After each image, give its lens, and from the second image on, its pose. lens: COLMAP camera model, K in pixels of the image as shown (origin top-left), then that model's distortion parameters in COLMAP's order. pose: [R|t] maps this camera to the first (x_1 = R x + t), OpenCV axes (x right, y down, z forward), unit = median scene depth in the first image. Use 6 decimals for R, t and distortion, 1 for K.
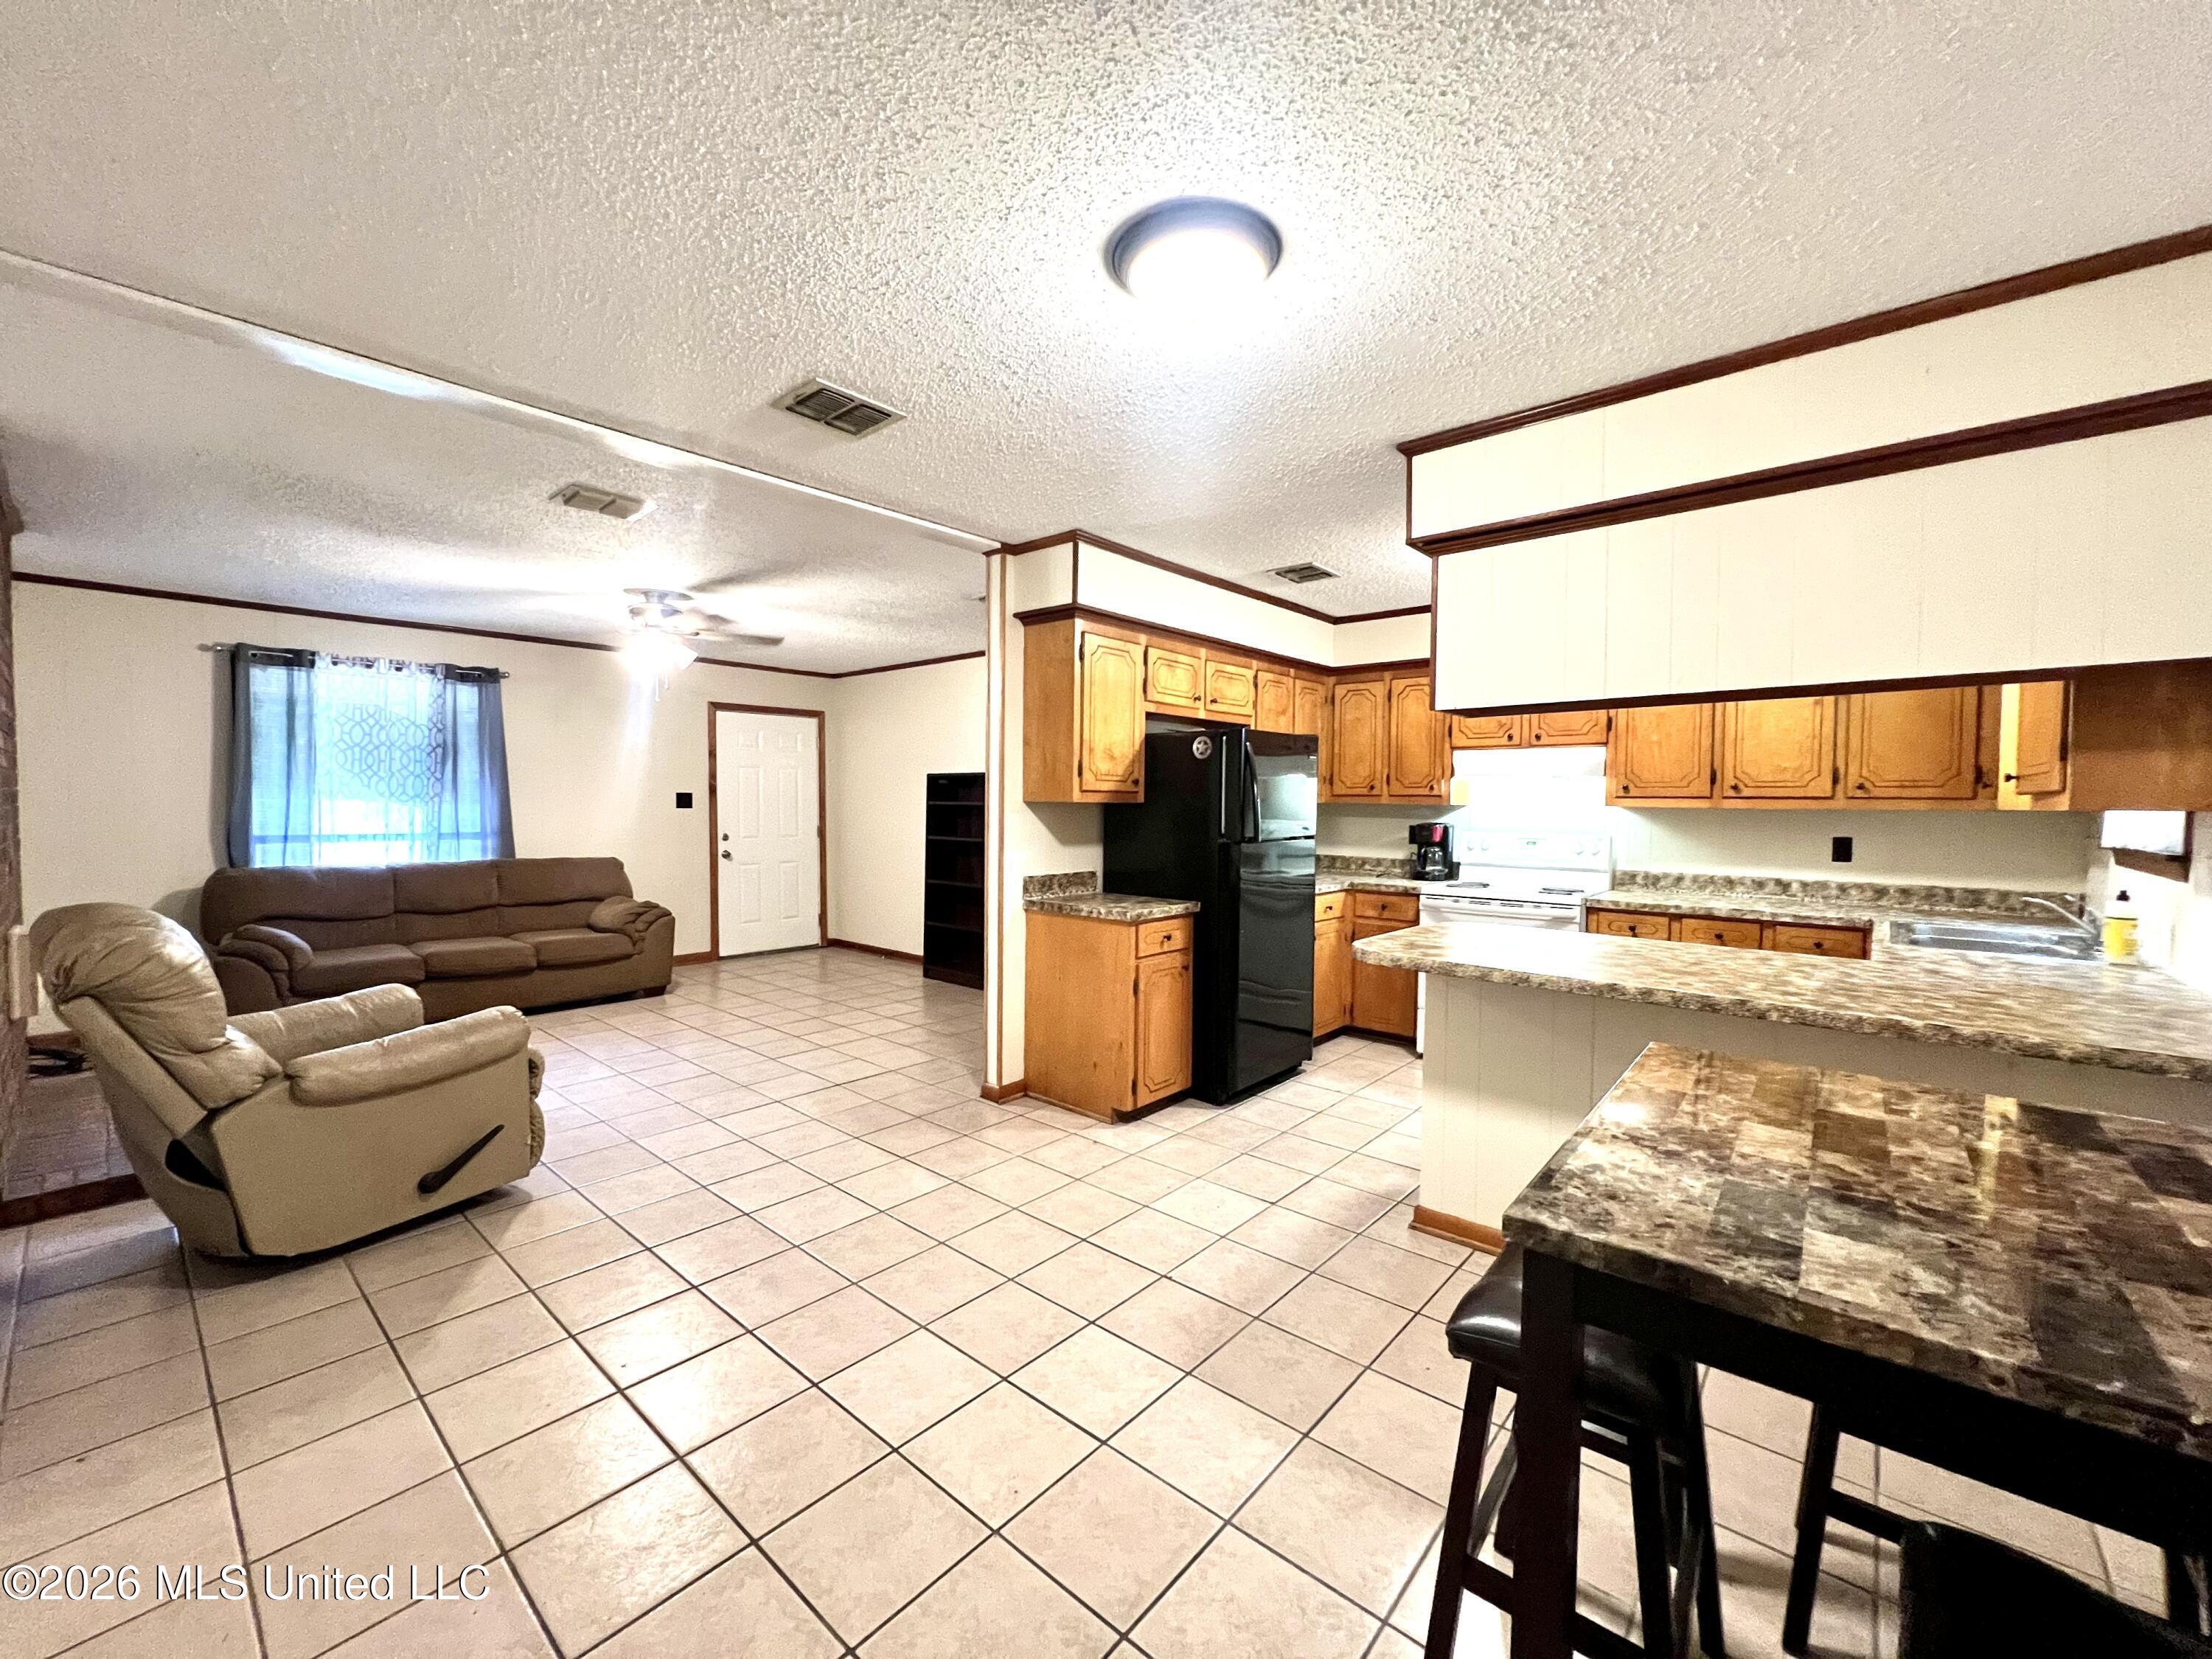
lens RADIAL K [[884.1, 0, 1106.0], [0, 884.1, 829.5], [0, 0, 1]] dist [-0.001651, -0.000410]
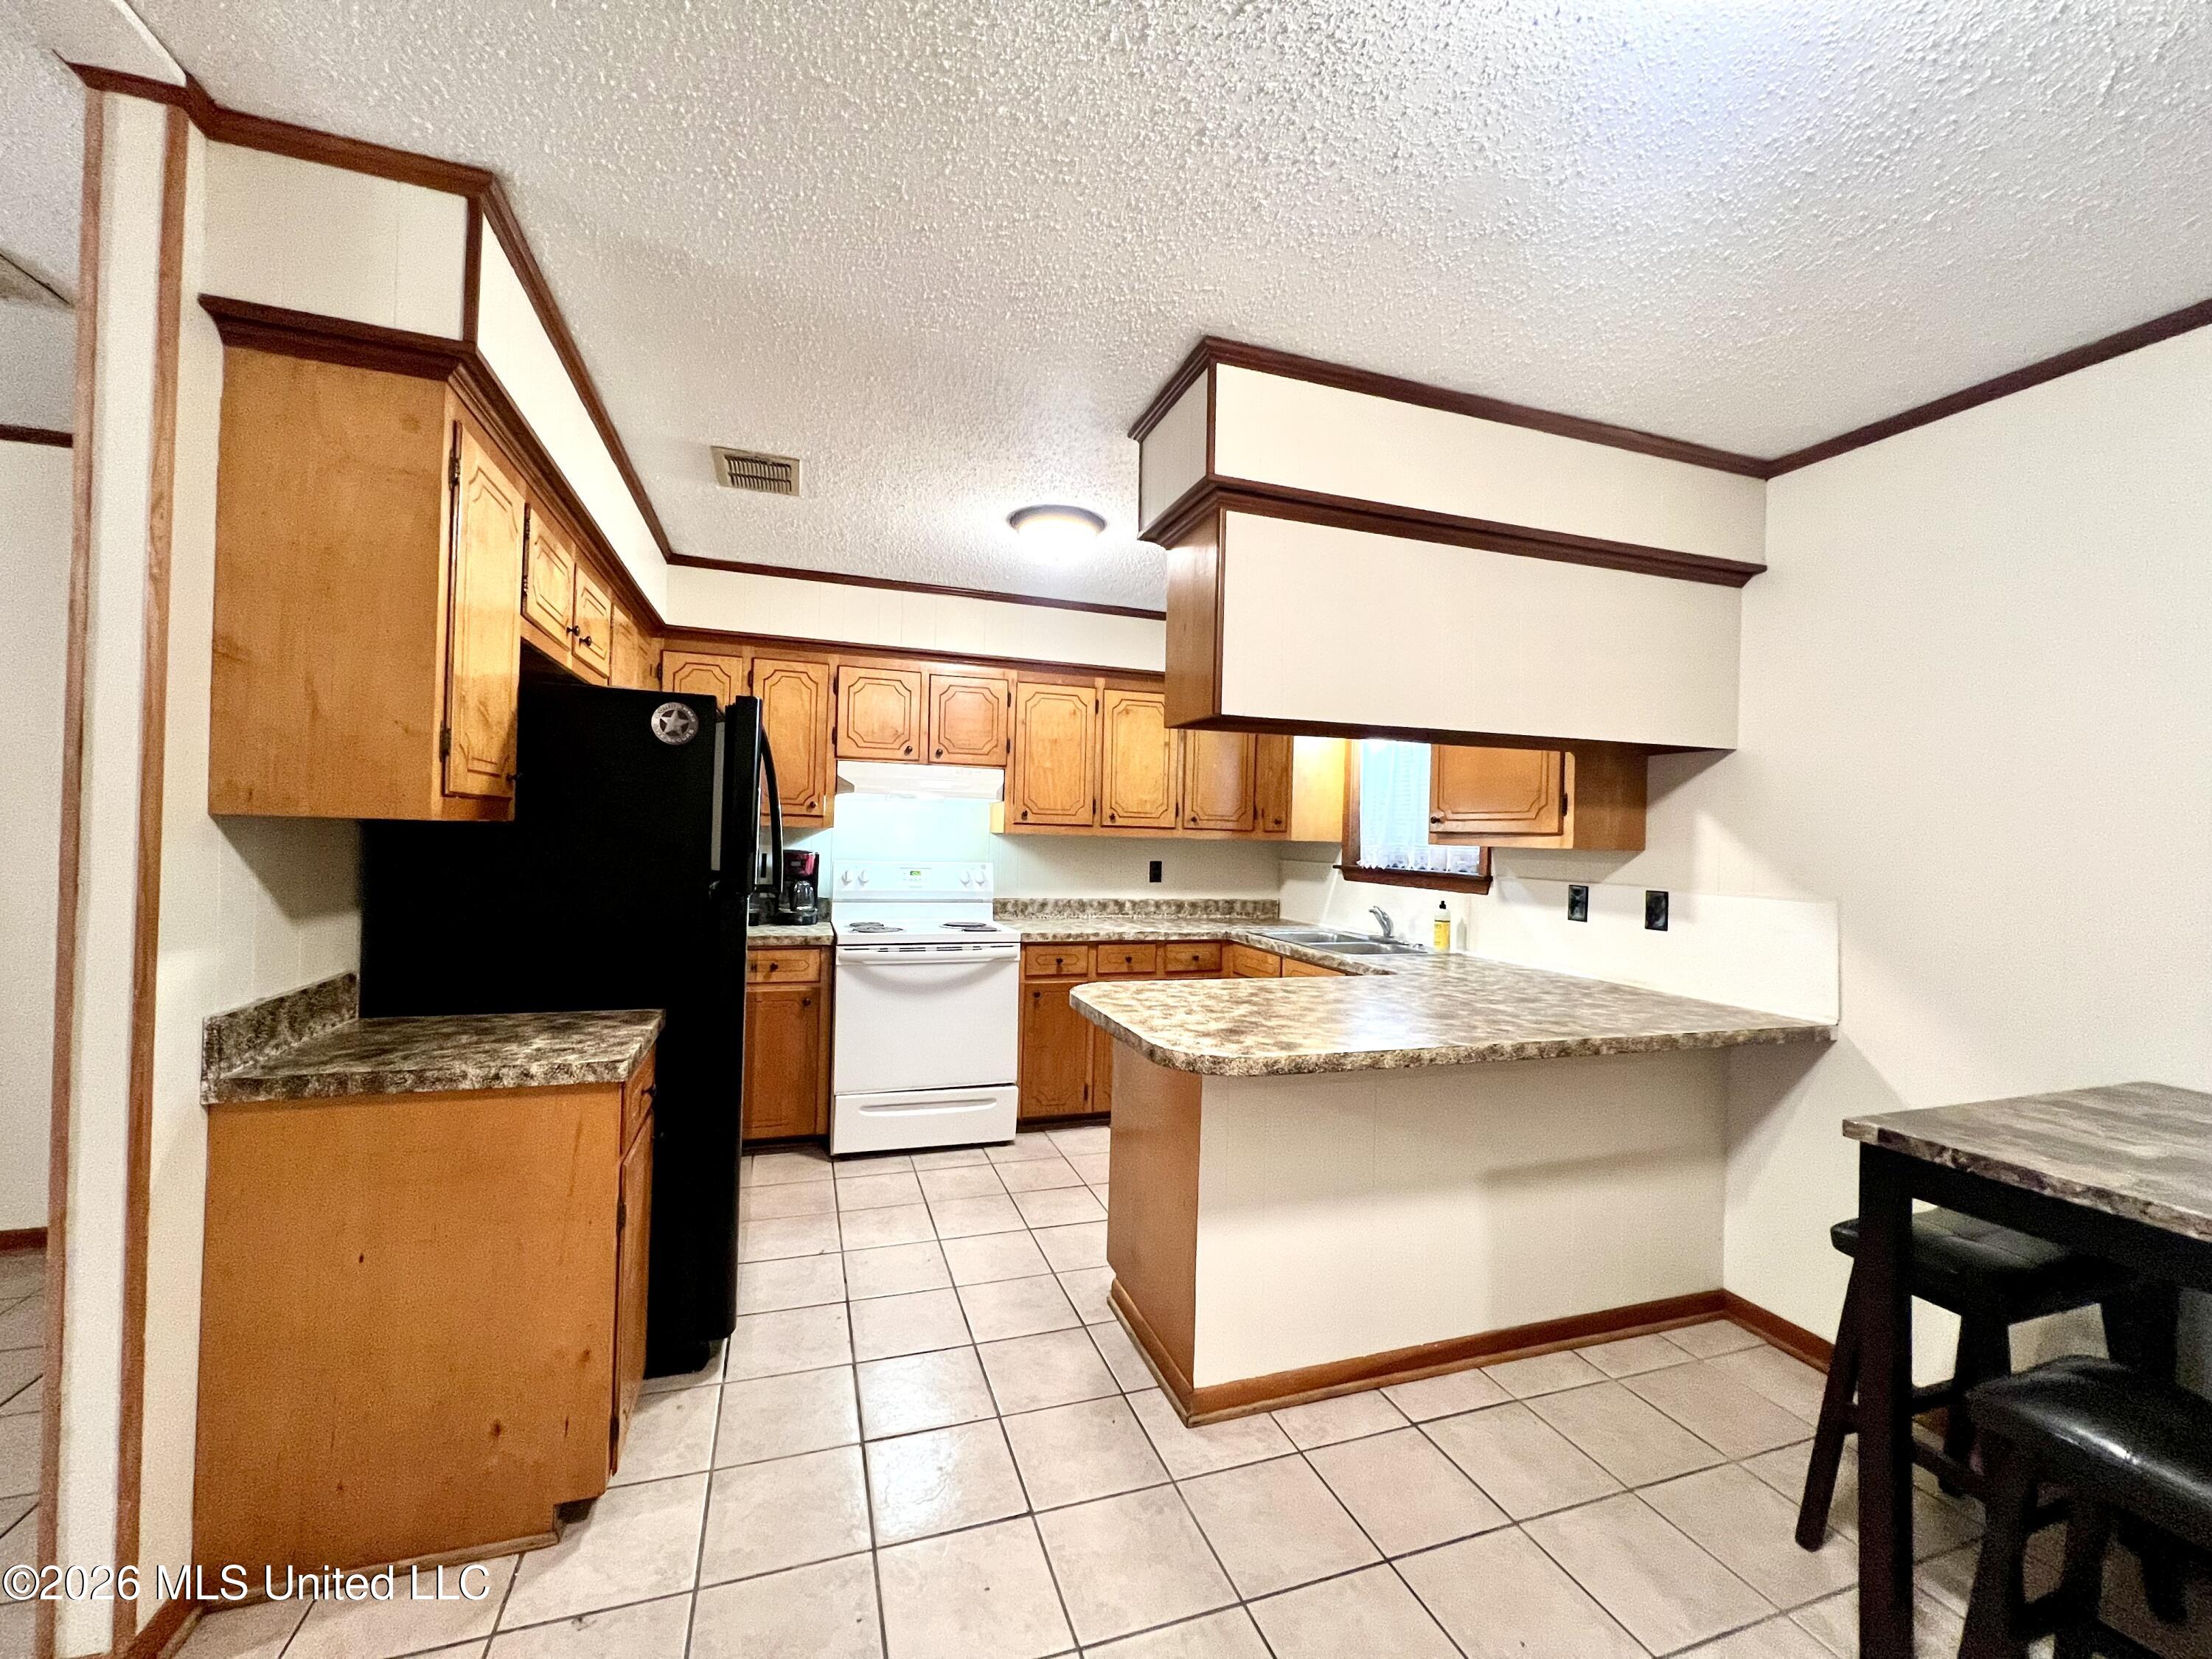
lens RADIAL K [[884.1, 0, 1106.0], [0, 884.1, 829.5], [0, 0, 1]] dist [-0.001651, -0.000410]
pose [[0.501533, 0.009722, 0.865084, -0.227623], [0.003383, 0.999907, -0.013198, -0.019321], [-0.865132, 0.009546, 0.501453, 0.496767]]
